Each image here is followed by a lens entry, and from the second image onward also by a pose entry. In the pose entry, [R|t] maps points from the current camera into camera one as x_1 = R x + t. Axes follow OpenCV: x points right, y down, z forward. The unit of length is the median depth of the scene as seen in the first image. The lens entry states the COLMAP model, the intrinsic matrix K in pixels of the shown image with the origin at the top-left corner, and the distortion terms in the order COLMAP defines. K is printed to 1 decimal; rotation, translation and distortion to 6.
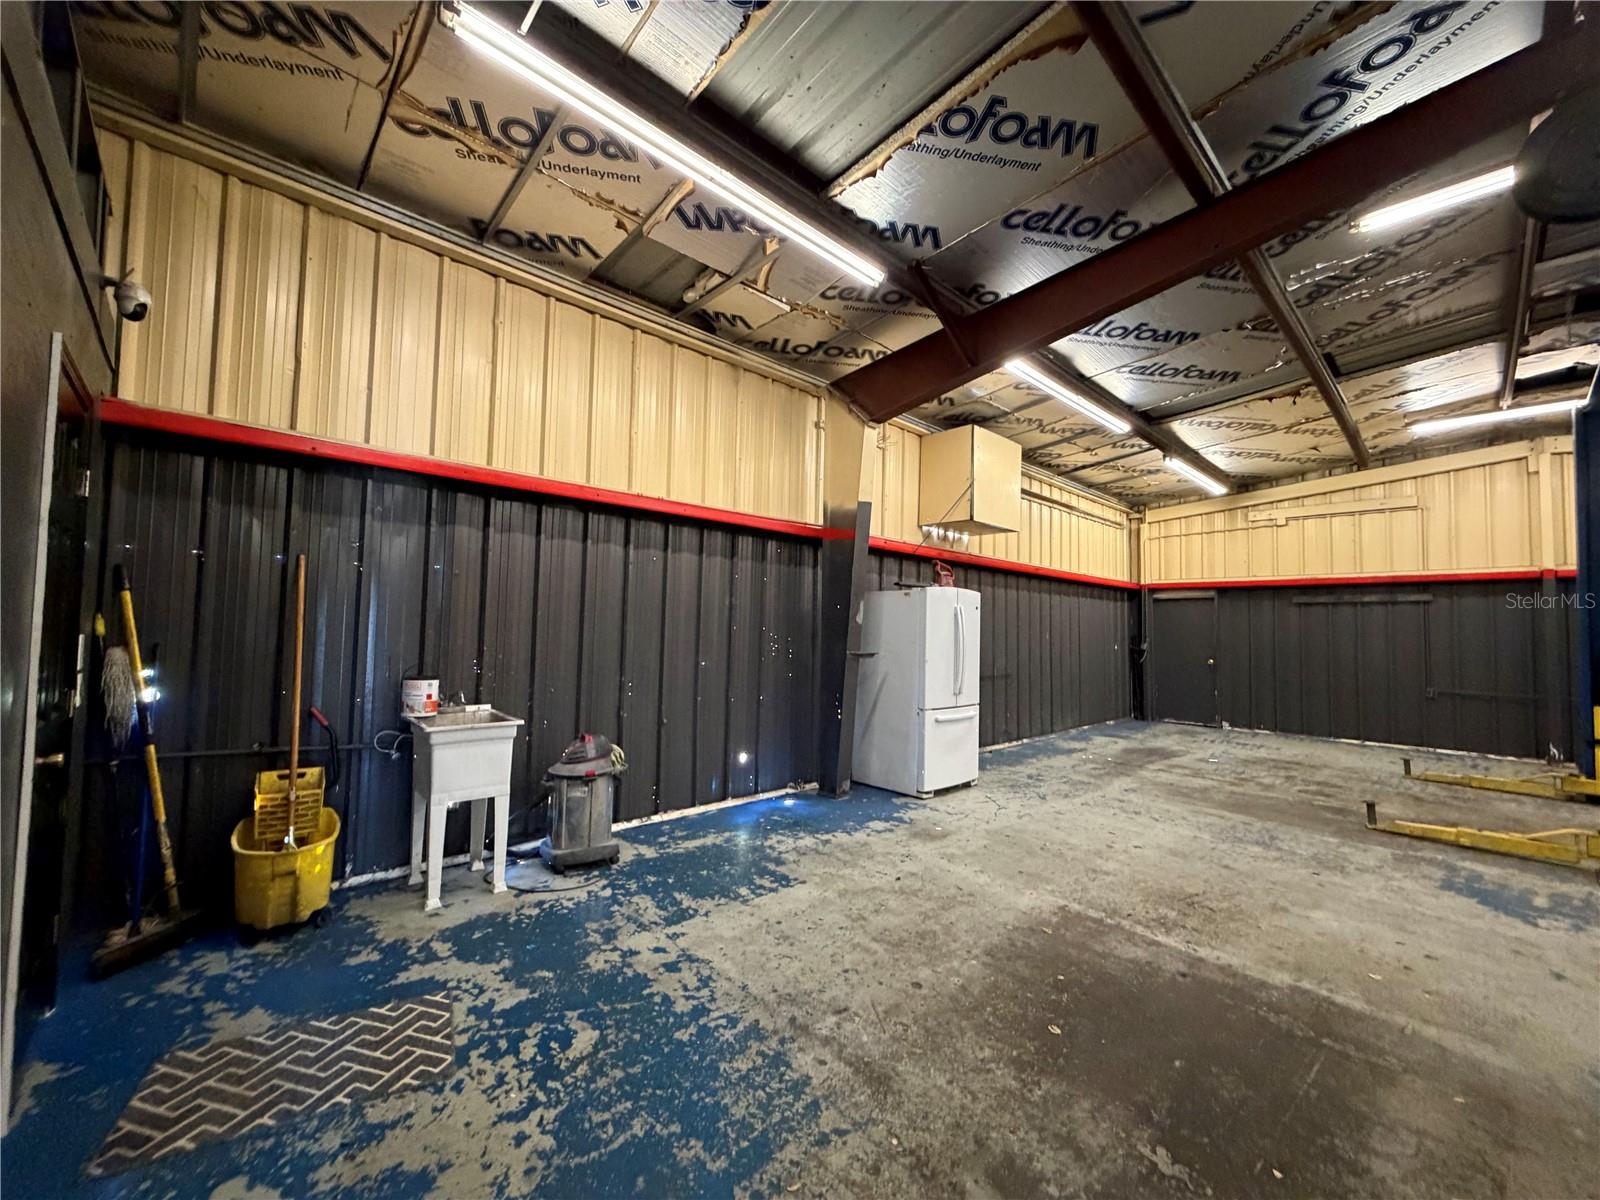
lens RADIAL K [[638.0, 0, 795.6], [0, 638.0, 600.6], [0, 0, 1]] dist [-0.000701, 0.000064]
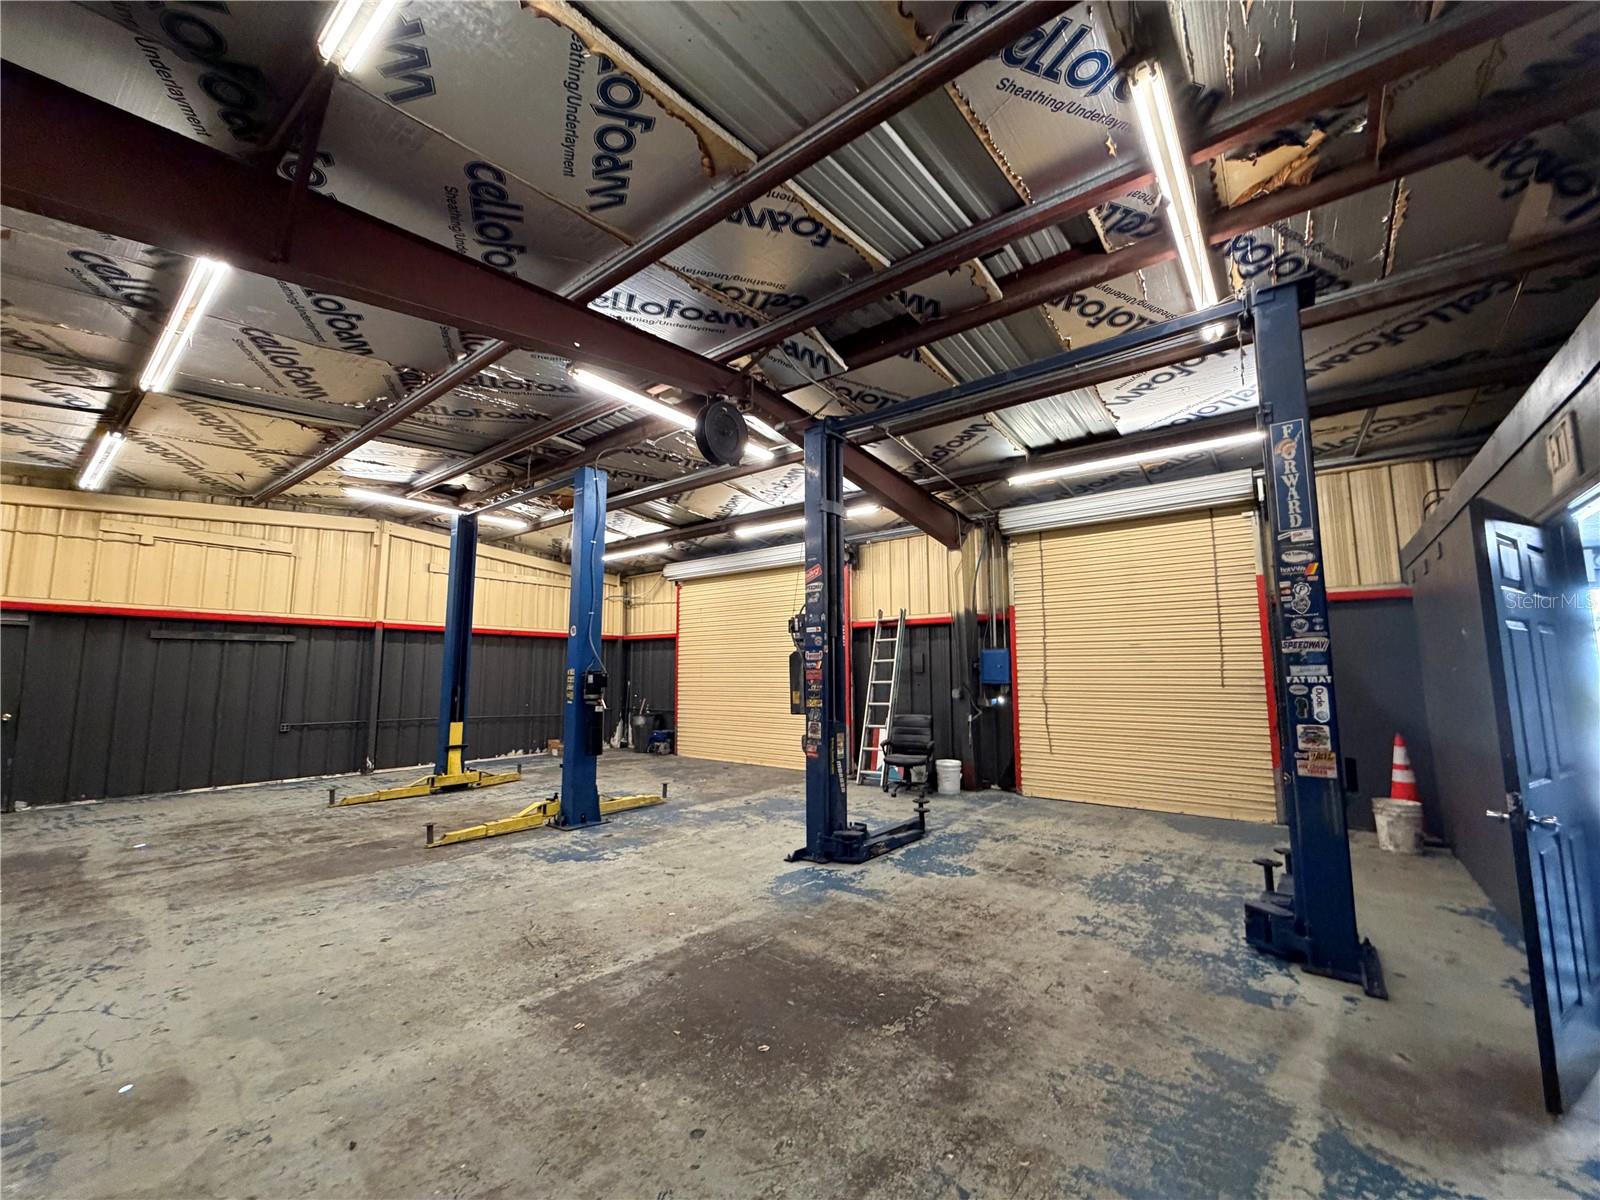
lens RADIAL K [[638.0, 0, 795.6], [0, 638.0, 600.6], [0, 0, 1]] dist [-0.000701, 0.000064]
pose [[-0.152175, 0.094181, 0.983856, -0.463146], [-0.044966, 0.993759, -0.102084, 0.006601], [-0.987330, -0.059775, -0.146991, 0.699474]]
